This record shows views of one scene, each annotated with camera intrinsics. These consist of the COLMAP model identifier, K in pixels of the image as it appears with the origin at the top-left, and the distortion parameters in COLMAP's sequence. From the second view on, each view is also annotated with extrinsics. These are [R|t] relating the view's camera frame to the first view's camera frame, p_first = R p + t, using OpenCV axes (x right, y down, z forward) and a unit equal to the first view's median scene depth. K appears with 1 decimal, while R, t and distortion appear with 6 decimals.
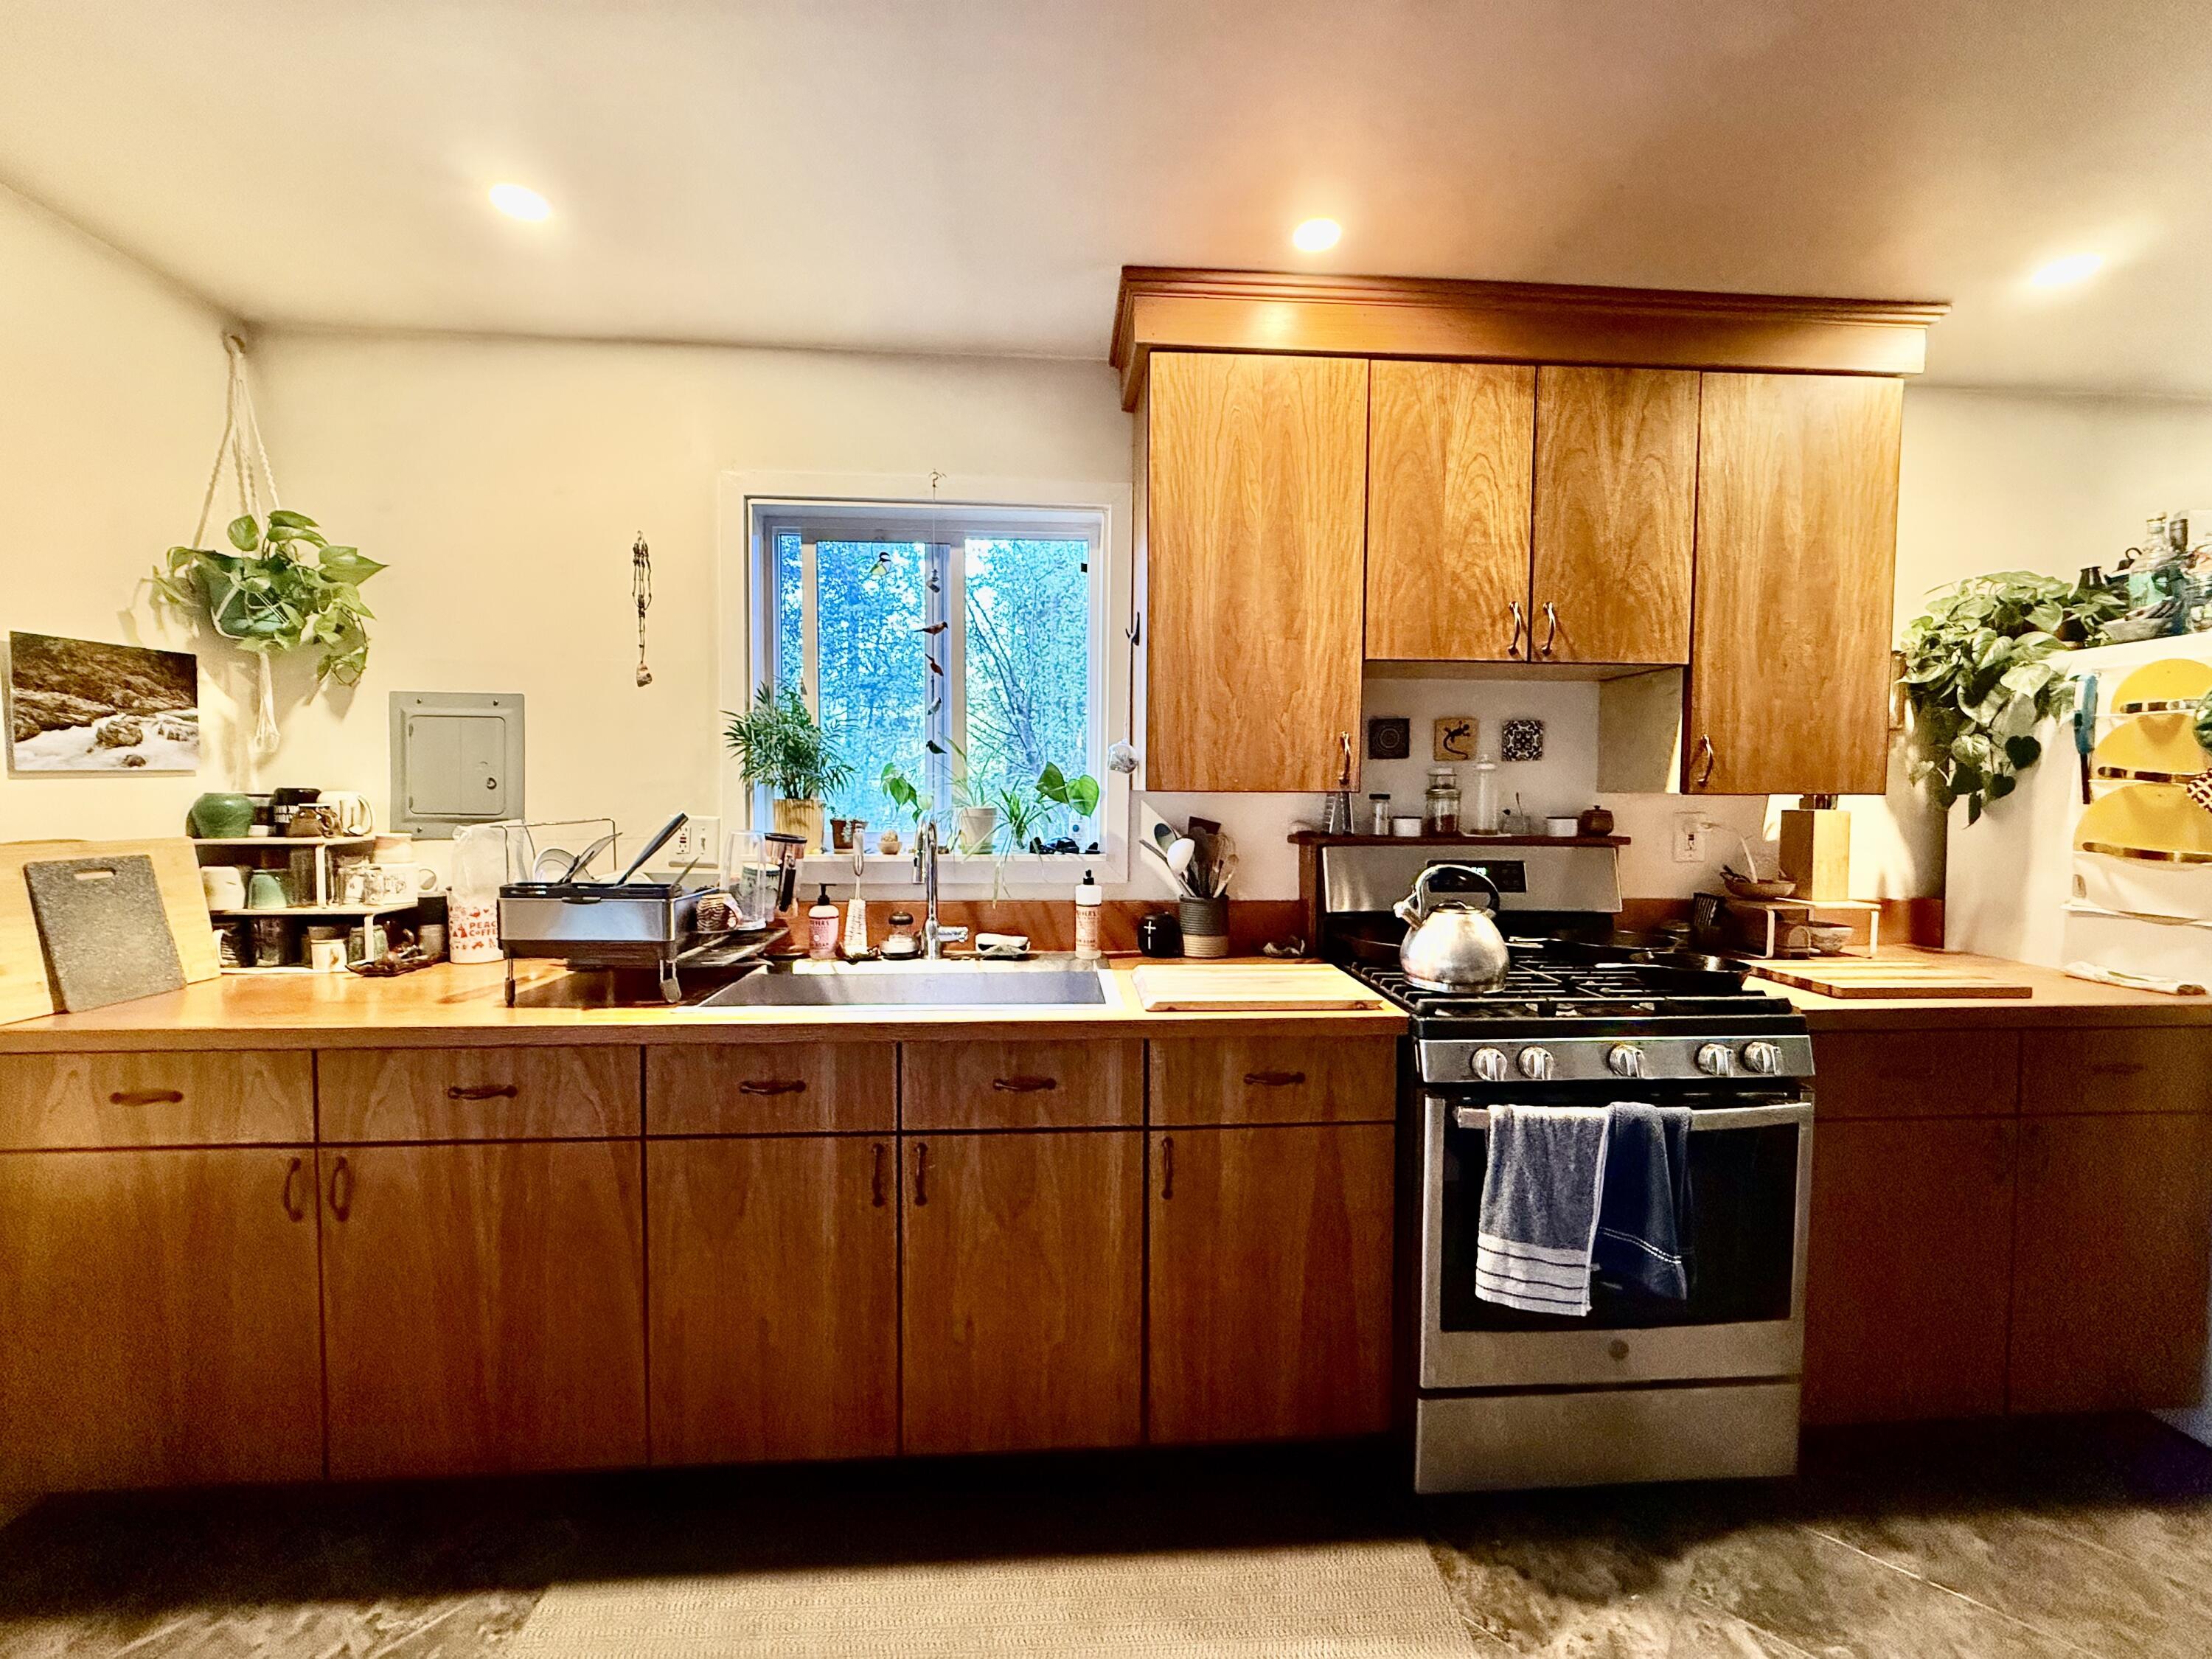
lens RADIAL K [[876.9, 0, 1103.0], [0, 876.9, 830.6], [0, 0, 1]] dist [0.000386, -0.000170]
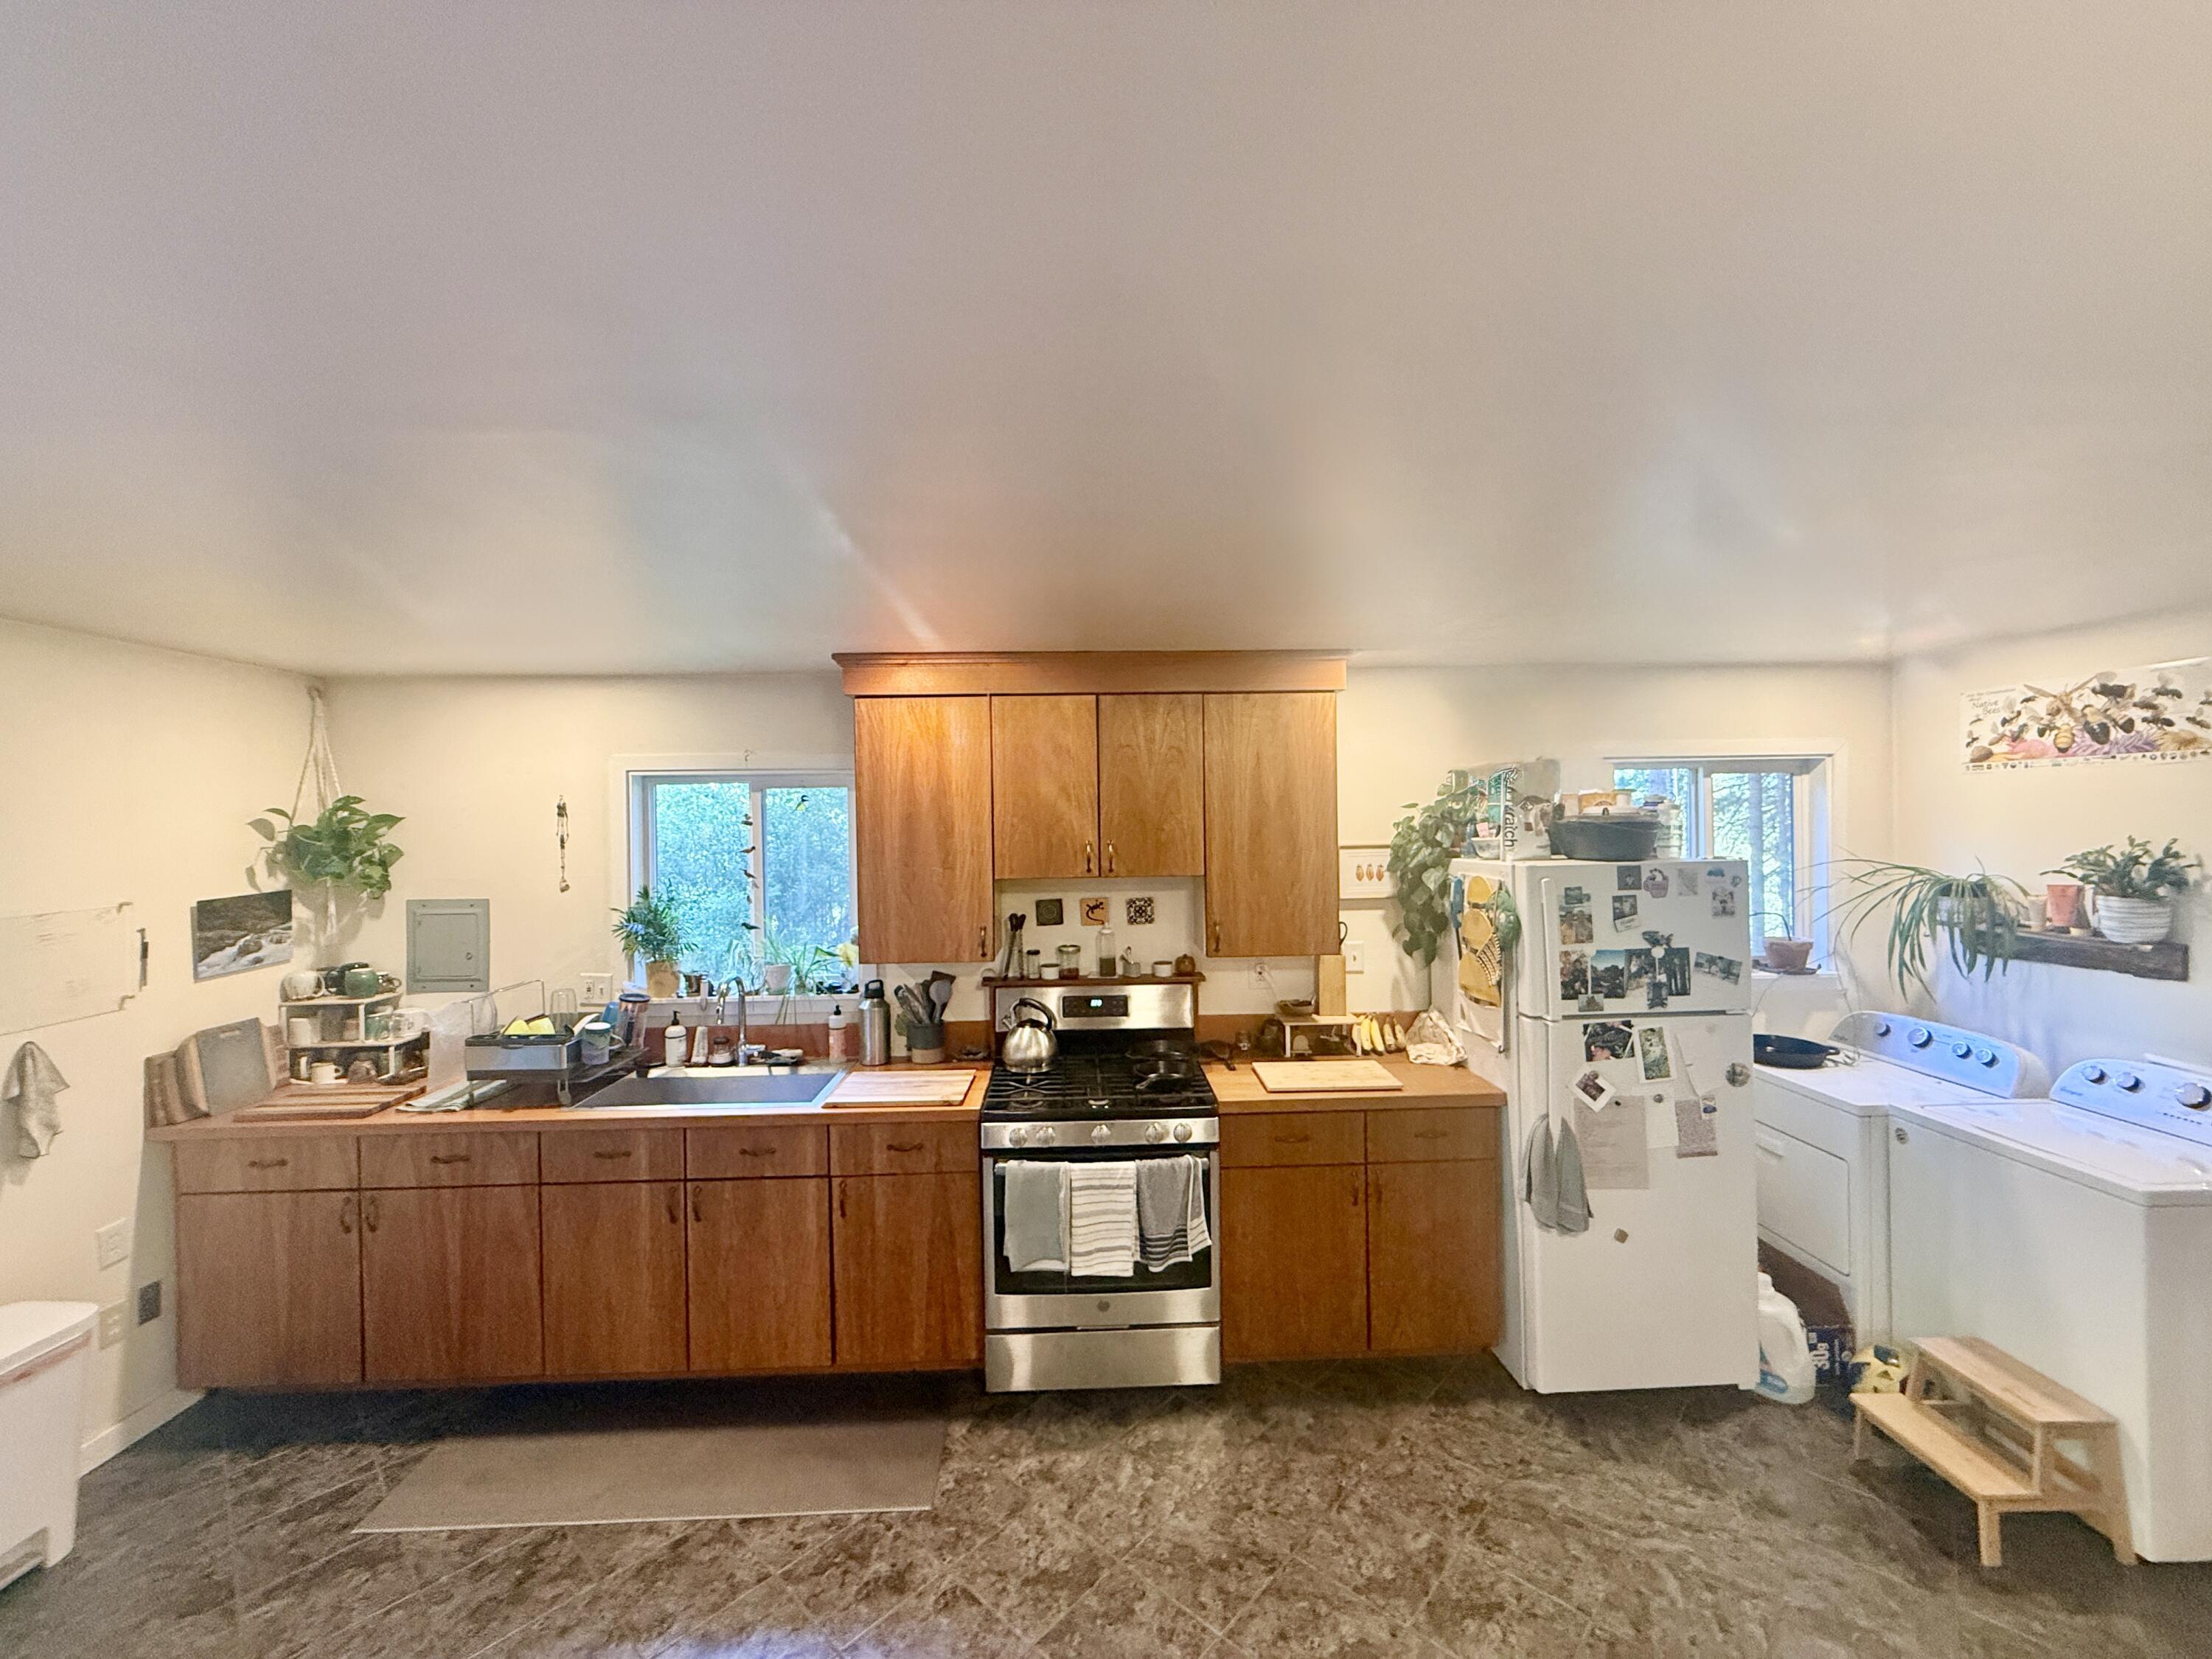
lens RADIAL K [[882.5, 0, 1100.8], [0, 882.5, 831.1], [0, 0, 1]] dist [-0.000413, -0.000298]
pose [[0.999346, -0.019908, -0.030186, 0.534913], [0.018814, 0.999171, -0.036104, -0.217580], [0.030880, 0.035512, 0.998892, -0.606913]]
